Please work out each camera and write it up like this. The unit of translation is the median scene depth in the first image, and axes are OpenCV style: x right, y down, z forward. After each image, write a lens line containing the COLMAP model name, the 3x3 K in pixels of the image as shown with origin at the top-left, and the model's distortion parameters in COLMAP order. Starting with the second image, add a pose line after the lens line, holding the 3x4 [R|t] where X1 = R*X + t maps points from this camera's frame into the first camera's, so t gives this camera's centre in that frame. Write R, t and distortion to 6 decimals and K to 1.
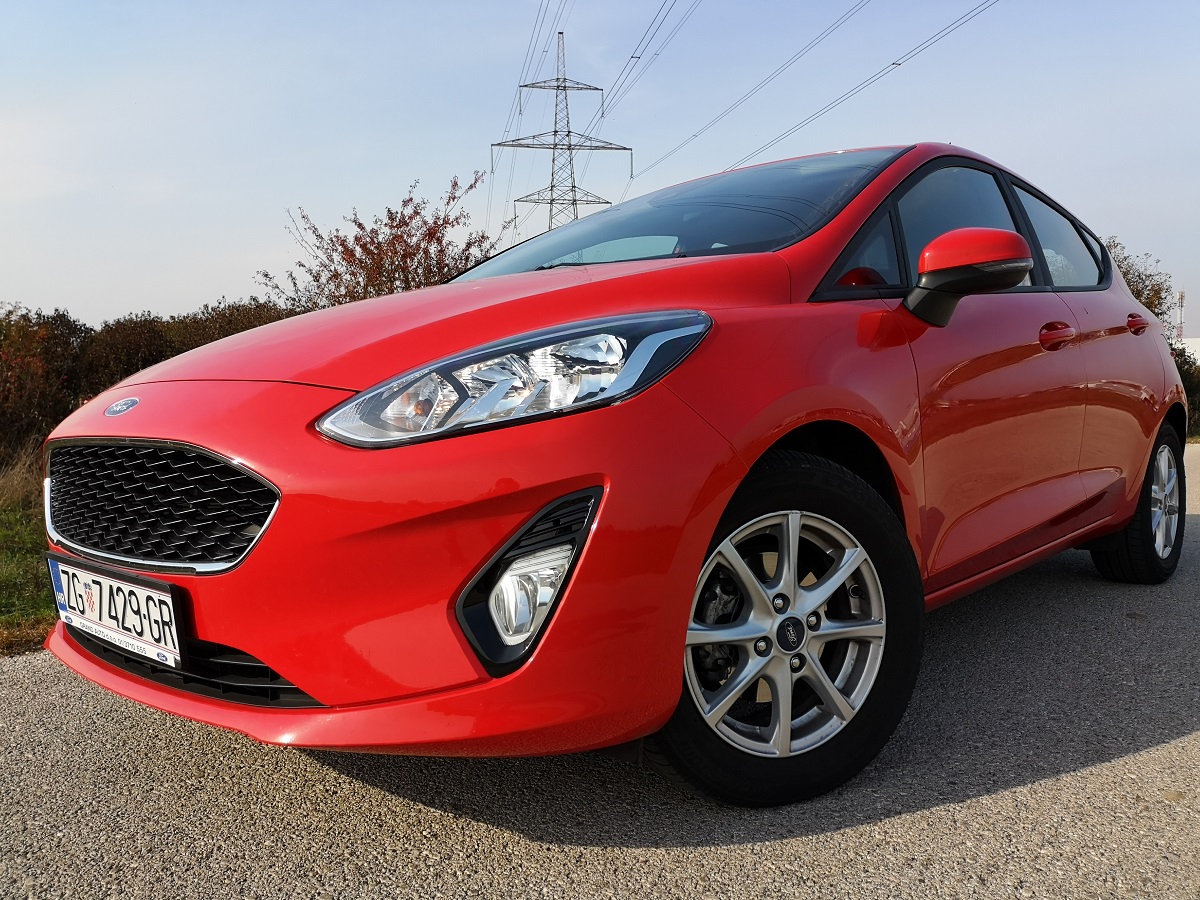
lens RADIAL K [[943.0, 0, 606.2], [0, 943.0, 446.8], [0, 0, 1]] dist [0.016919, -0.005287]
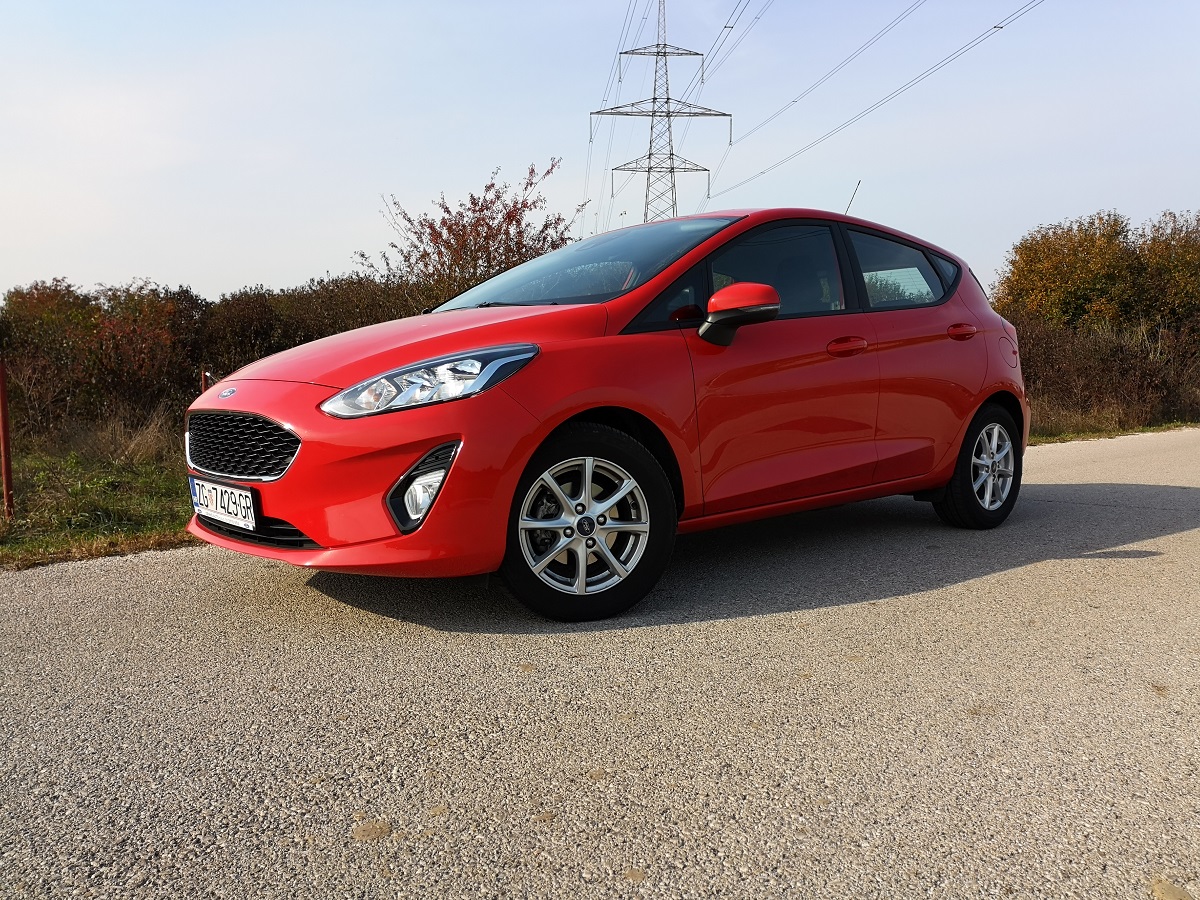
lens RADIAL K [[943.0, 0, 606.2], [0, 943.0, 446.8], [0, 0, 1]] dist [0.016919, -0.005287]
pose [[0.994682, 0.018374, -0.101343, 0.191907], [-0.015030, 0.999320, 0.033662, -0.005393], [0.101892, -0.031960, 0.994282, -0.354393]]
